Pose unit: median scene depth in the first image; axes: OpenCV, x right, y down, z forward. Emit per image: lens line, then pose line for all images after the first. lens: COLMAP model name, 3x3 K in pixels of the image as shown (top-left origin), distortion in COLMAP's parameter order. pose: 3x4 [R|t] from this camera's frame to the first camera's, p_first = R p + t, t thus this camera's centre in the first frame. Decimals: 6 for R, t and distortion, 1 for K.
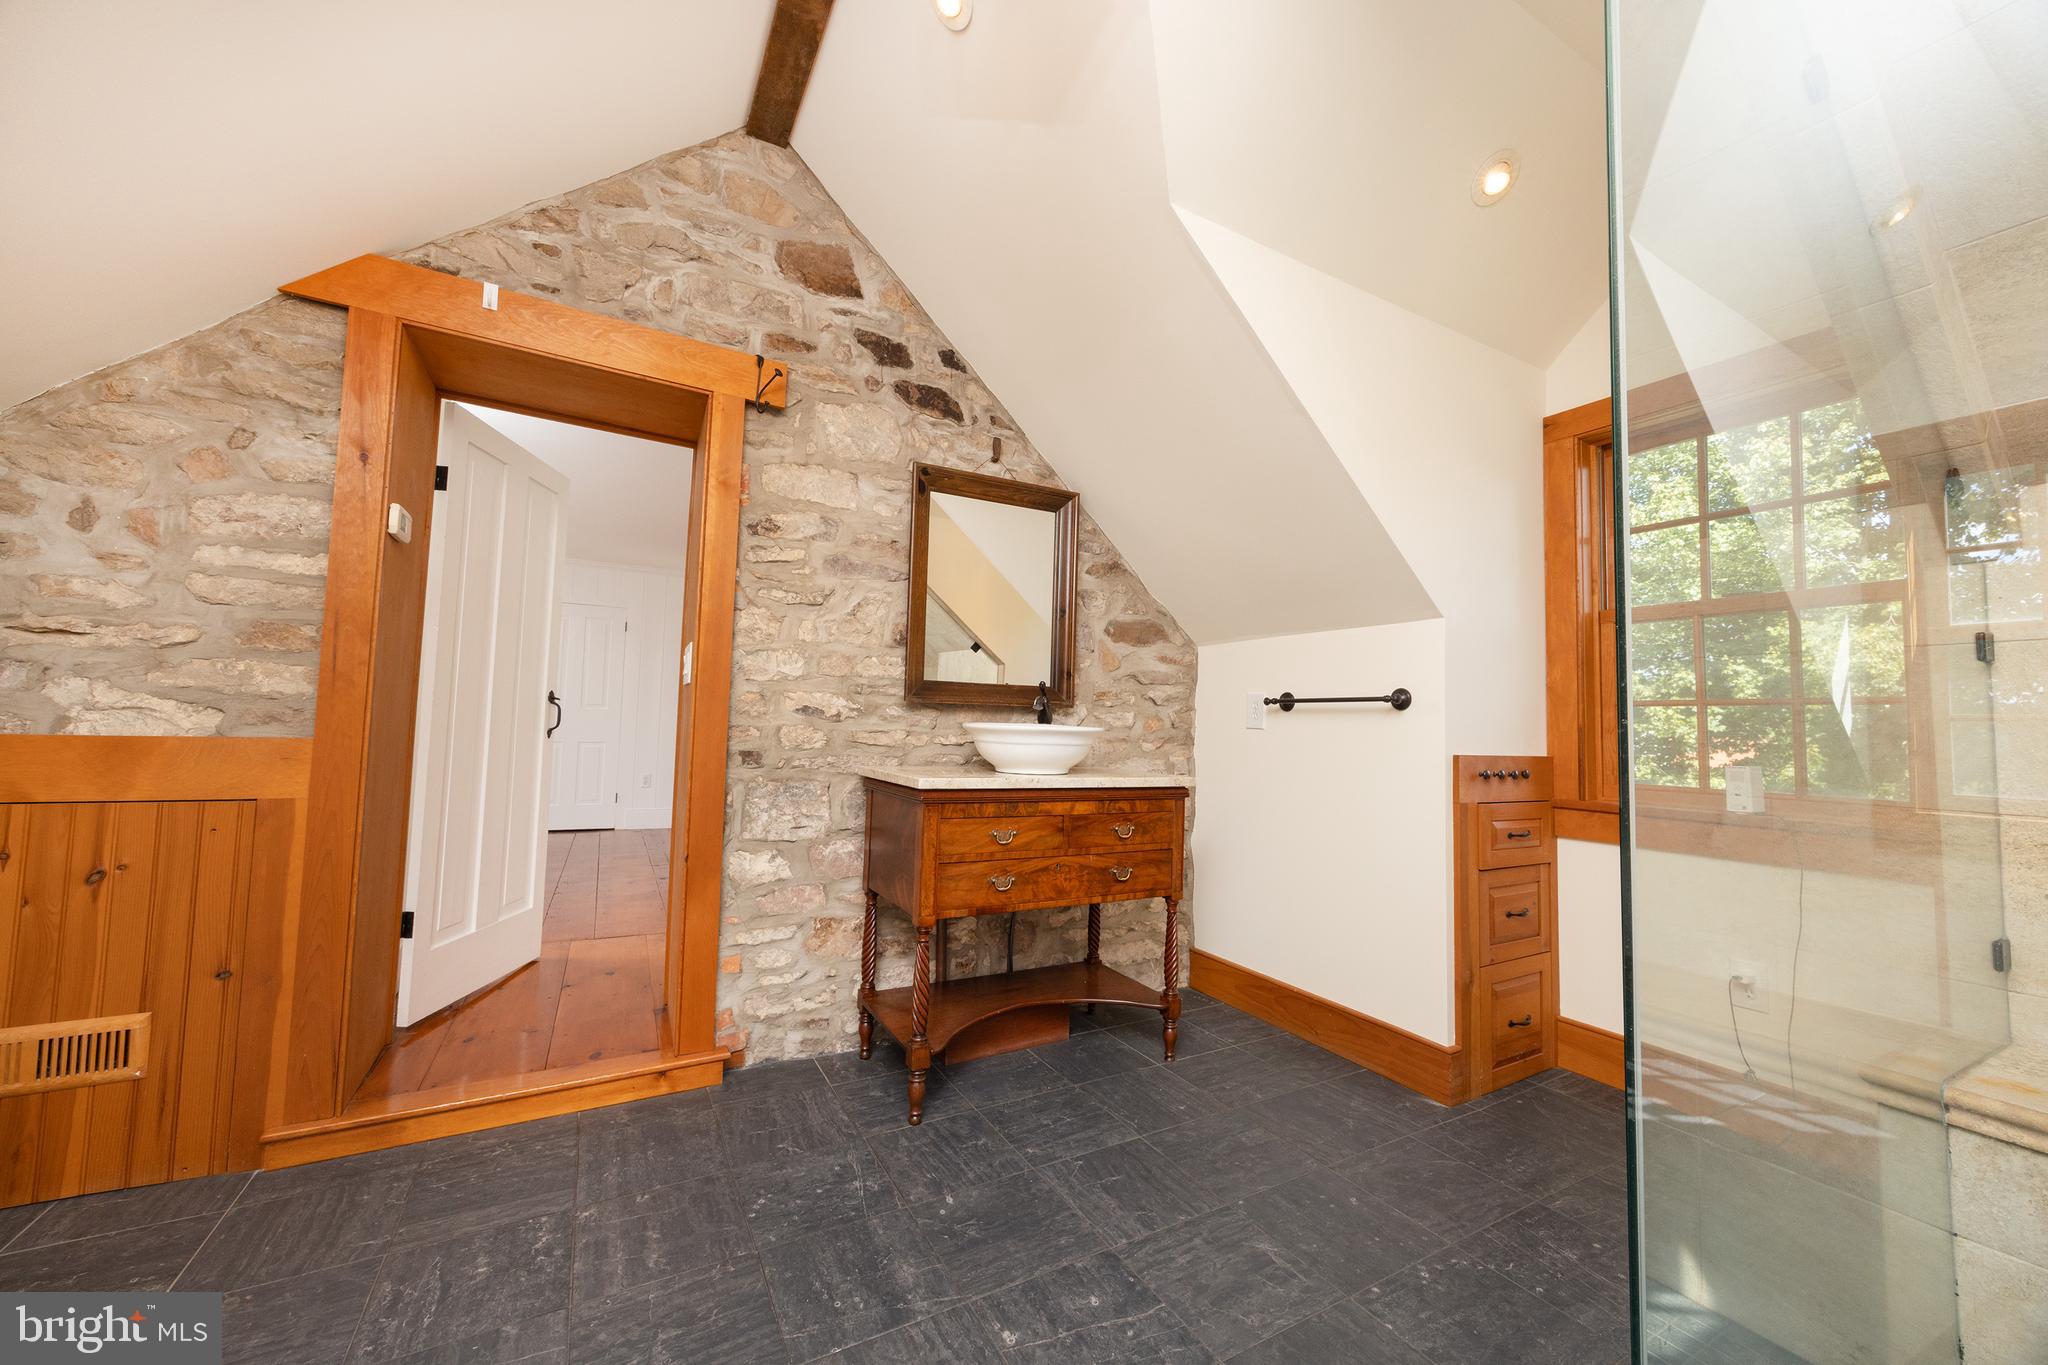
lens RADIAL K [[775.6, 0, 1036.0], [0, 775.6, 681.6], [0, 0, 1]] dist [-0.005357, 0.000193]
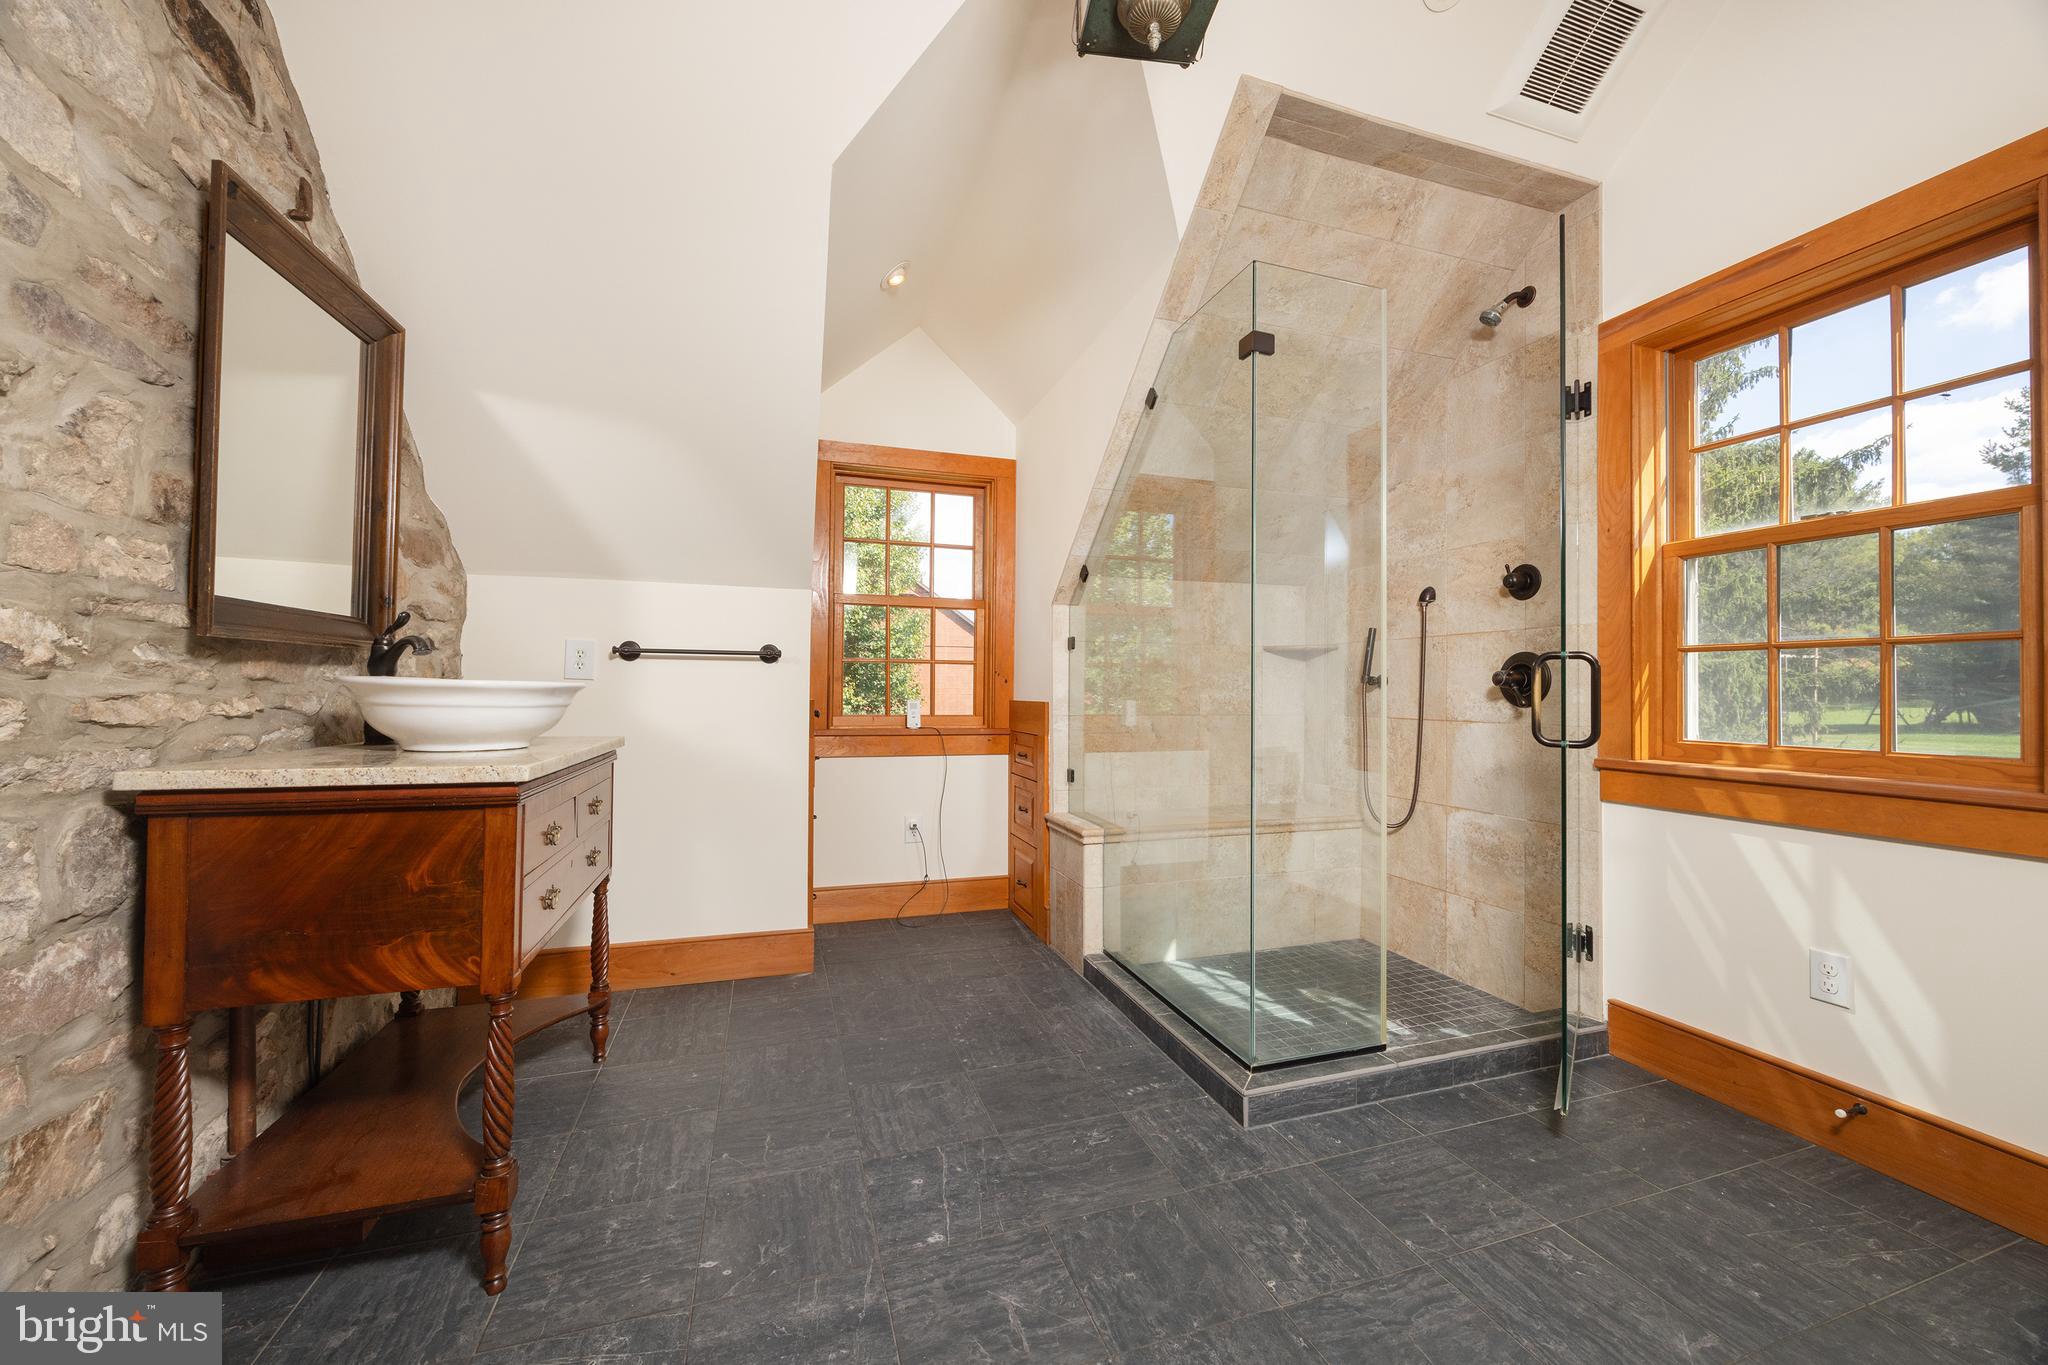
lens RADIAL K [[775.6, 0, 1037.1], [0, 775.6, 678.6], [0, 0, 1]] dist [-0.005357, 0.000193]
pose [[0.175907, -0.010426, 0.984352, -0.576204], [-0.063673, 0.997729, 0.021946, 0.007777], [-0.982345, -0.066537, 0.174844, 0.378294]]
